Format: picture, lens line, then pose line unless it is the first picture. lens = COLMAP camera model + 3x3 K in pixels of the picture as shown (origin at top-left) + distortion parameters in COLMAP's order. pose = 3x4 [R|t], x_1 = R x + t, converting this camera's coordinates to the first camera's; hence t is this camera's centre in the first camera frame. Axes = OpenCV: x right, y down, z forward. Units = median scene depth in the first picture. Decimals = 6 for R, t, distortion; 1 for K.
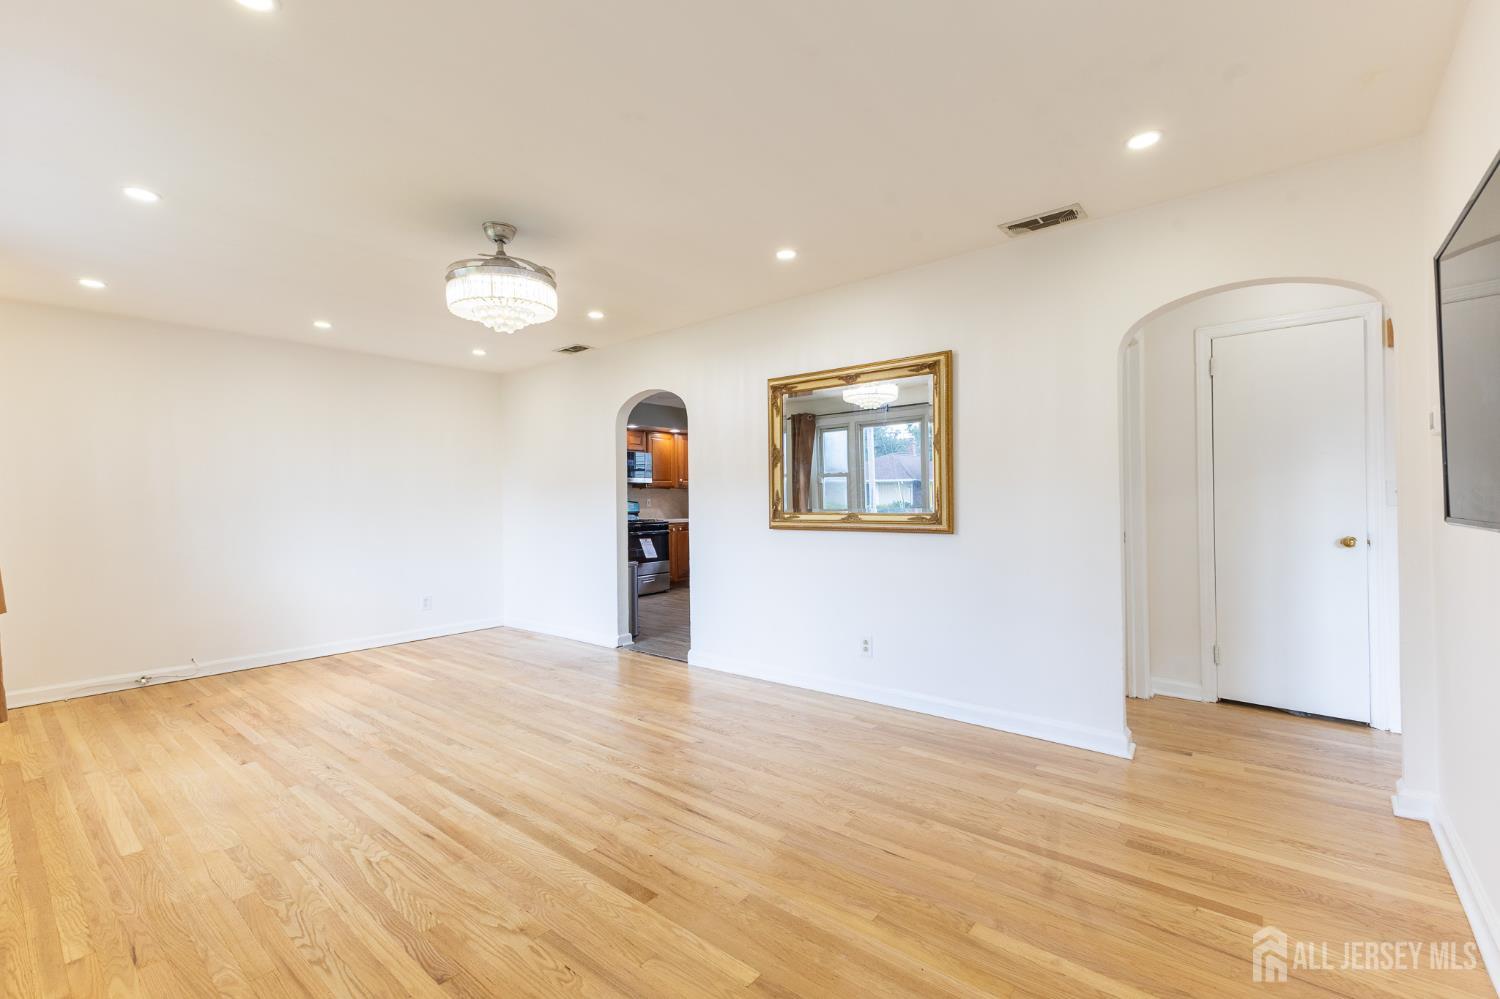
lens RADIAL K [[642.3, 0, 750.8], [0, 642.3, 496.9], [0, 0, 1]] dist [0.003357, -0.000934]
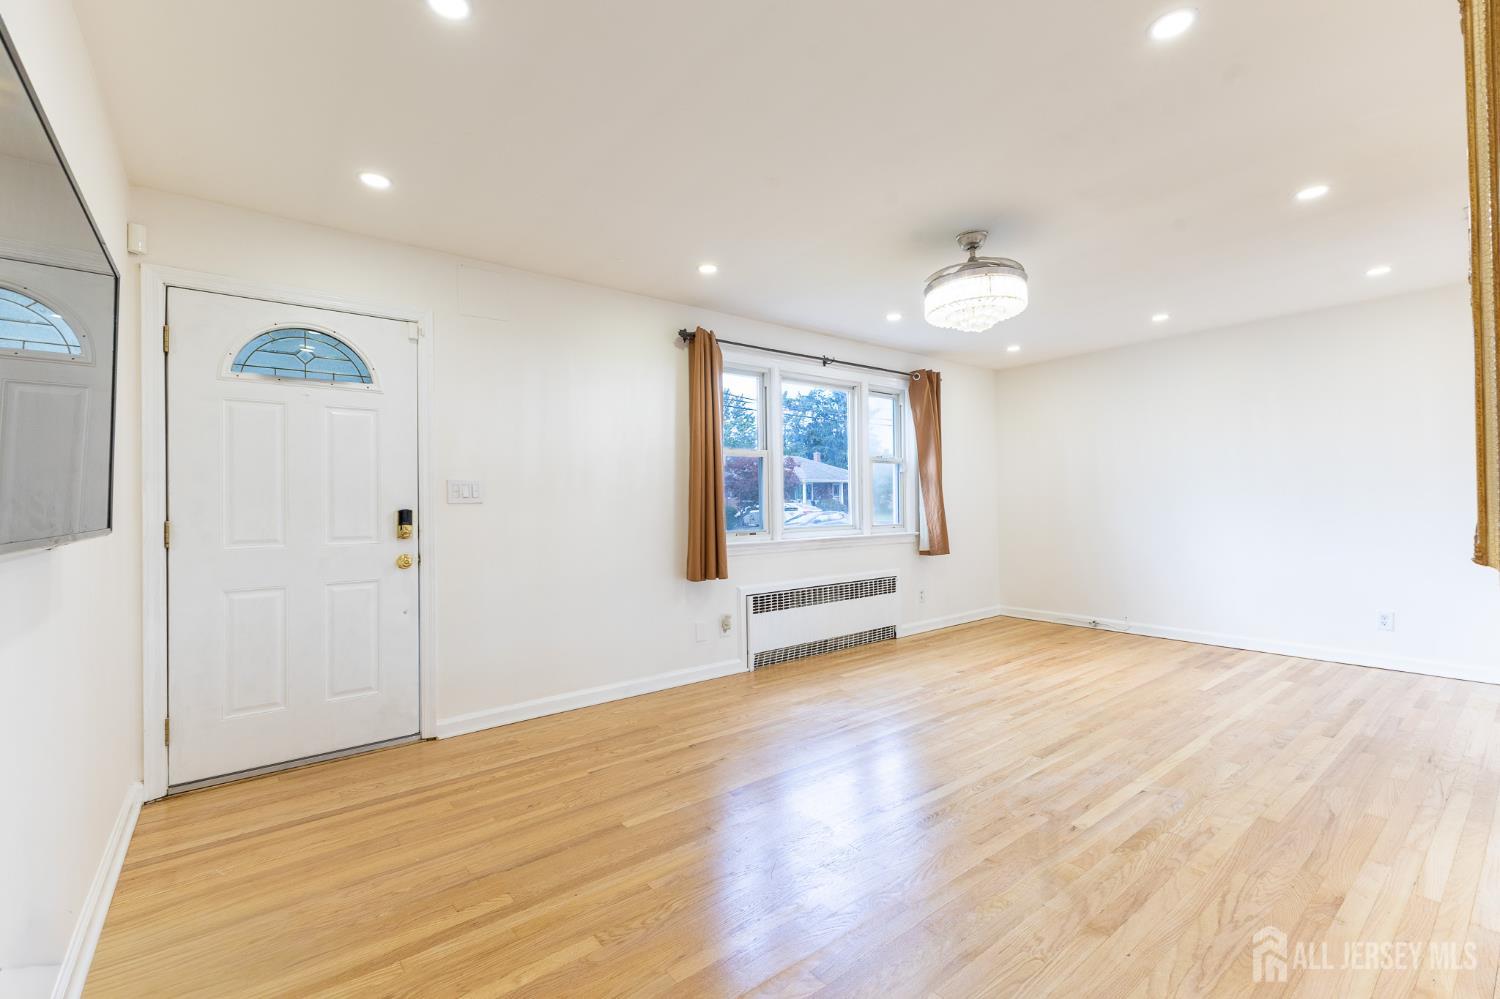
lens RADIAL K [[642.3, 0, 750.8], [0, 642.3, 496.9], [0, 0, 1]] dist [0.003357, -0.000934]
pose [[-0.190402, 0.010116, -0.981654, 0.692139], [0.021266, 0.999755, 0.006178, 0.000174], [0.981476, -0.019699, -0.190571, 0.792397]]
